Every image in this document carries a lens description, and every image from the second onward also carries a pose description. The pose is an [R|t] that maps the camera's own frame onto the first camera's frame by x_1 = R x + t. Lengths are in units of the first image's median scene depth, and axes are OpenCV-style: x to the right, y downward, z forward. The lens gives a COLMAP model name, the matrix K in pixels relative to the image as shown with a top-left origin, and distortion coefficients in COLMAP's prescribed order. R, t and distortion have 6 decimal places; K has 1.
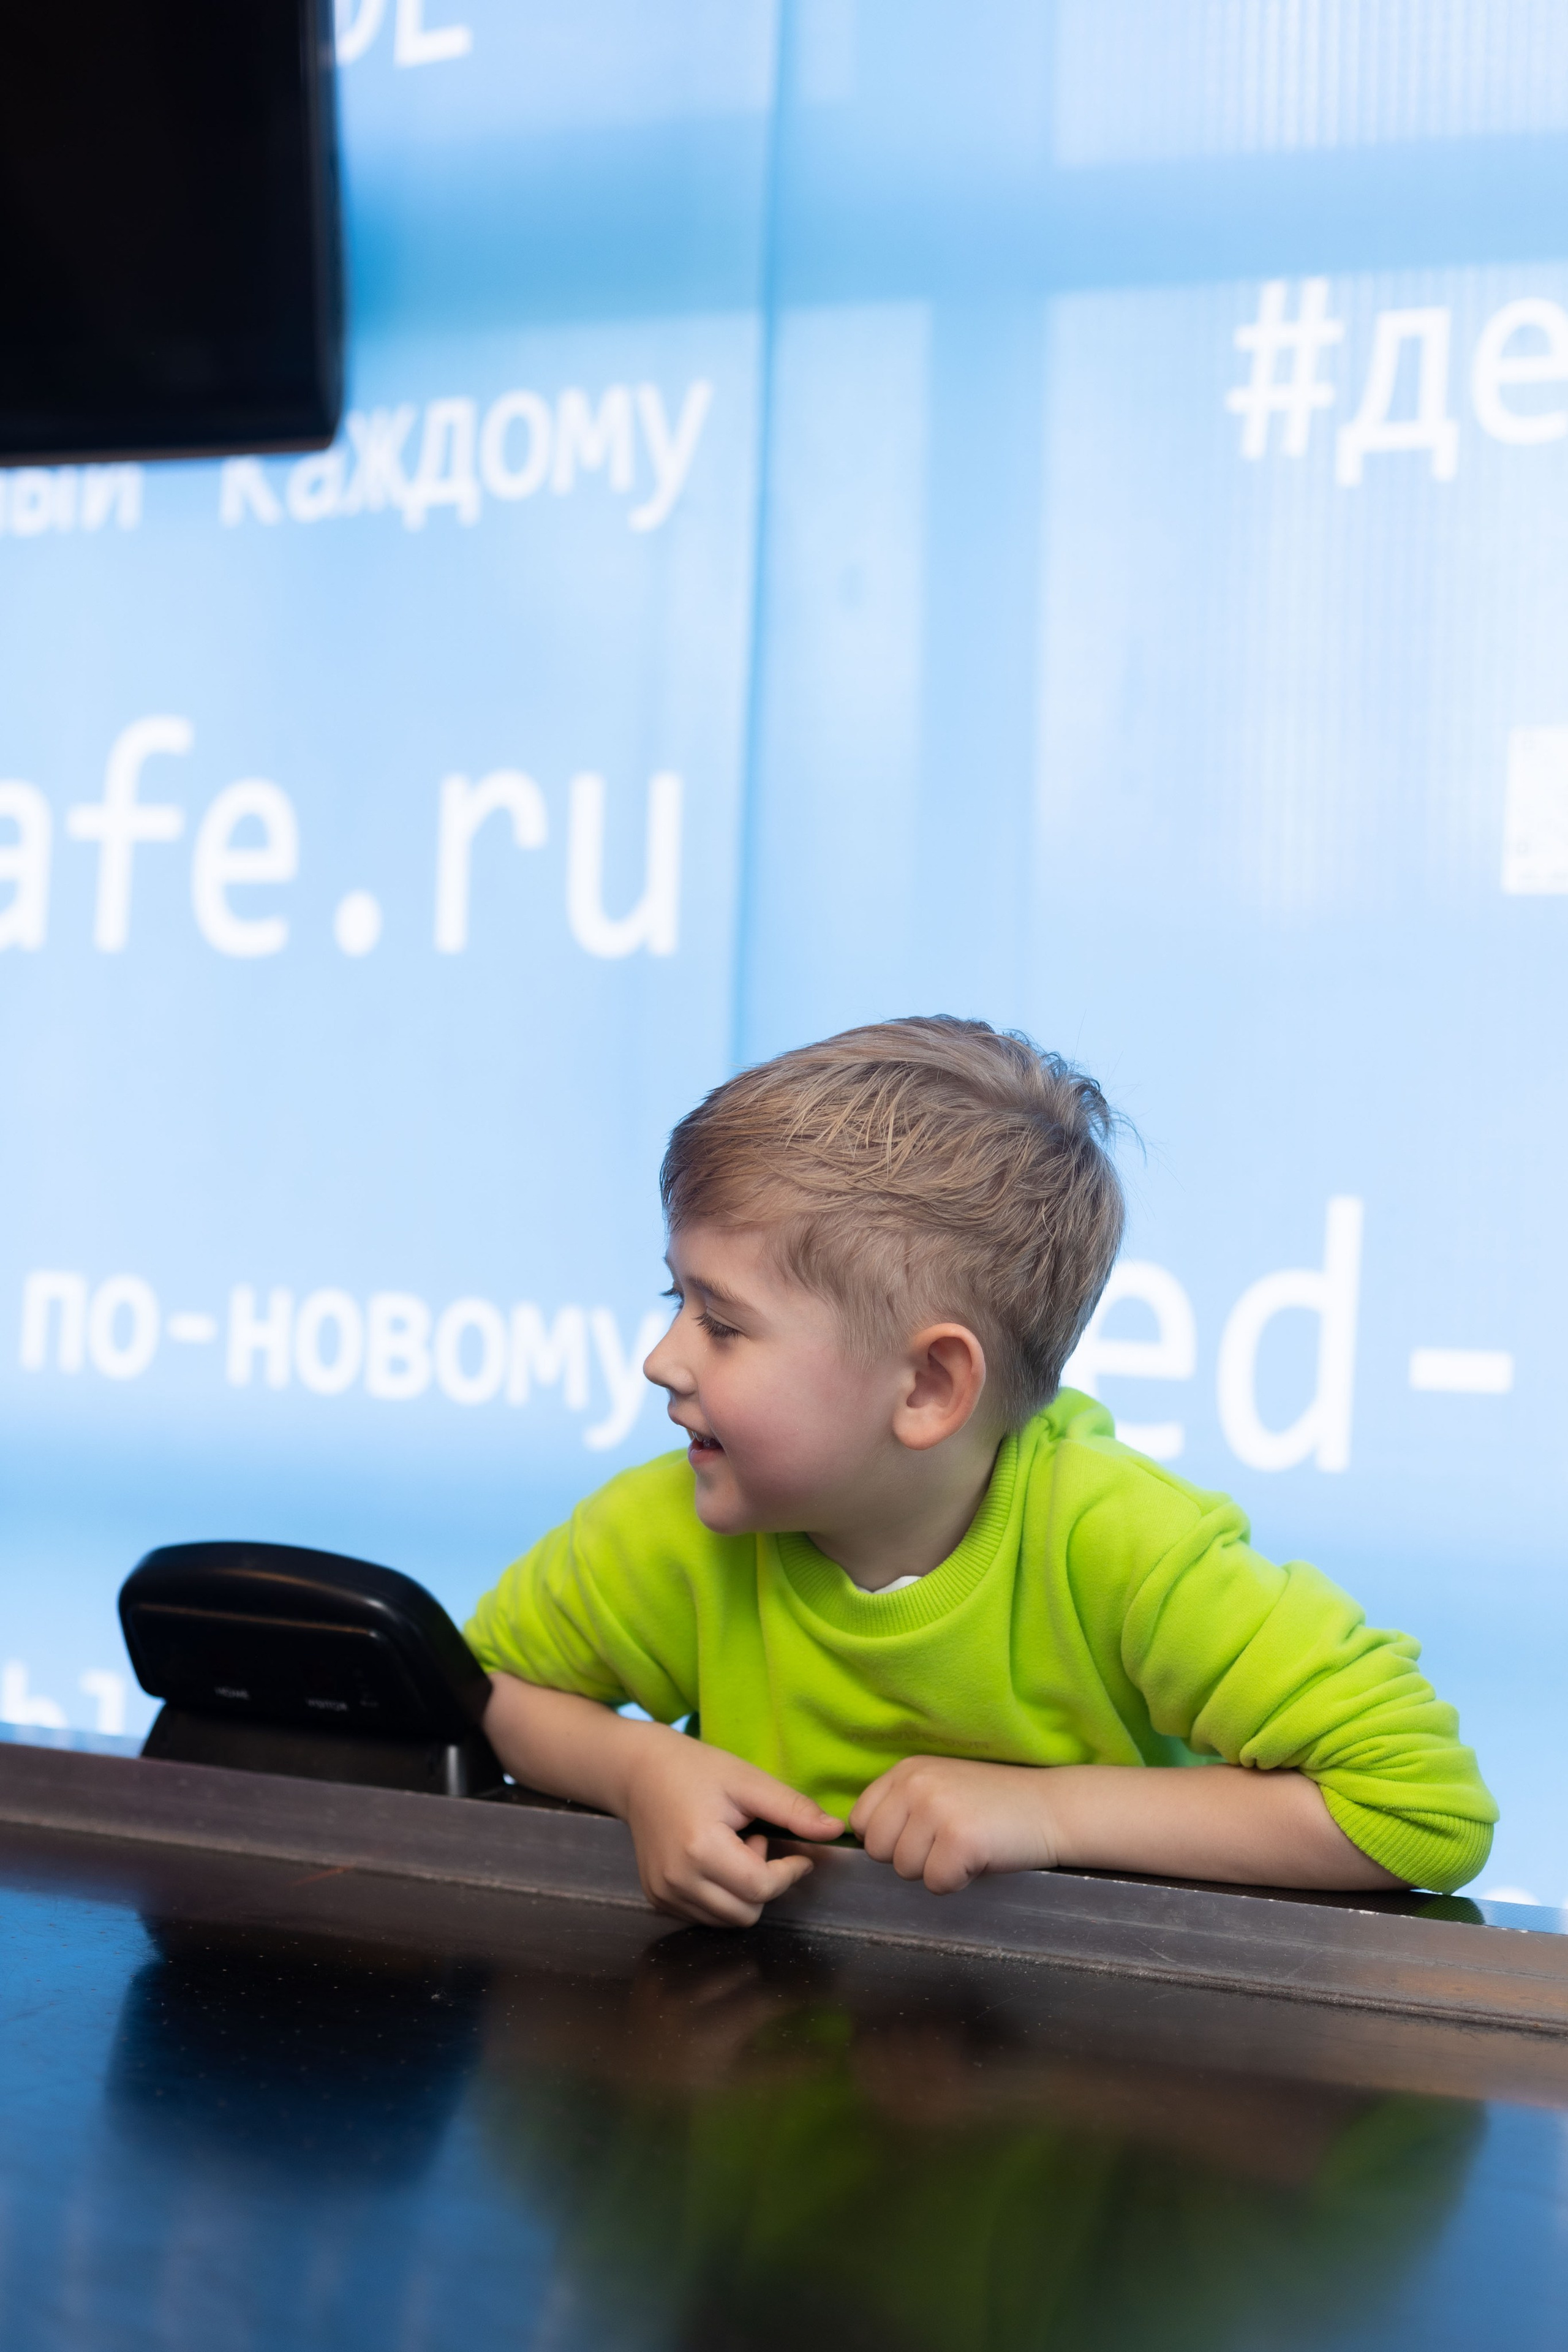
lens RADIAL K [[3482.7, 0, 784.0], [0, 3482.7, 1176.0], [0, 0, 1]] dist [0.021297, 1.206913]
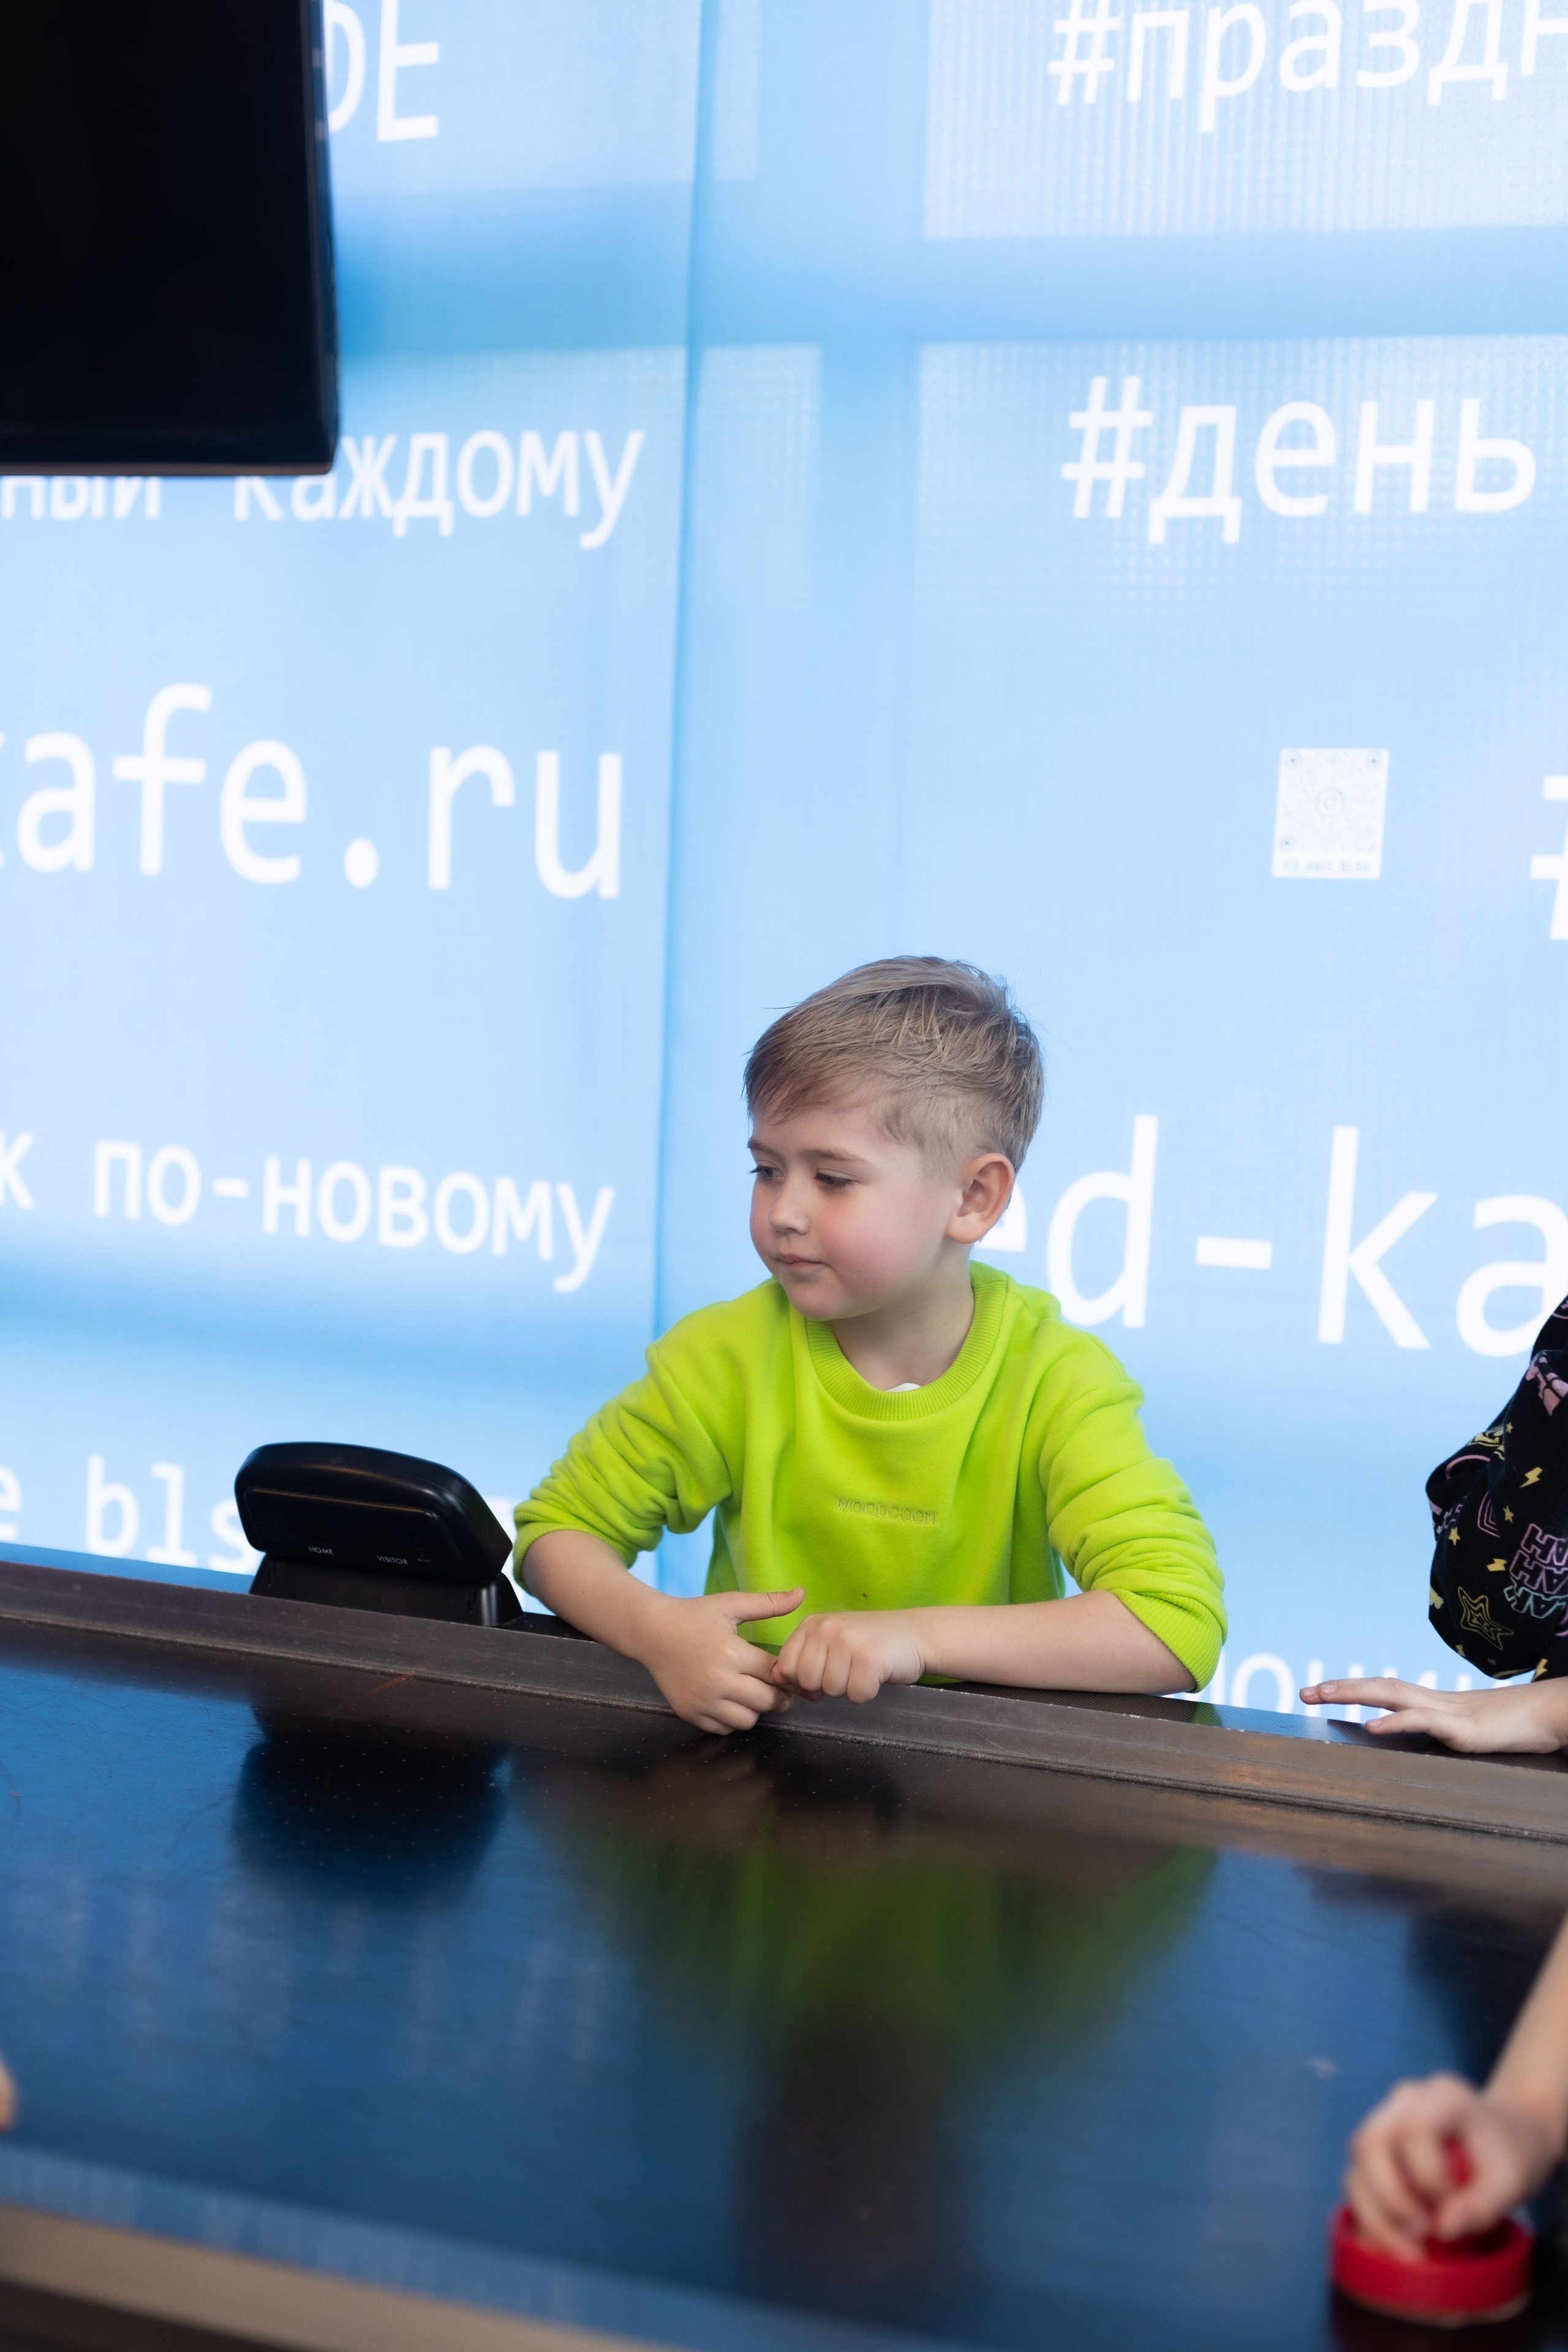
lens RADIAL K [[3204.8, 0, 784.0], [0, 3204.8, 1176.0], [0, 0, 1]] dist [0.371503, 0.017158]
pose [[0.999464, -0.006876, 0.031996, -0.011267], [0.003720, 0.995211, 0.097683, -0.084430], [-0.032515, -0.097511, 0.994703, -0.178320]]
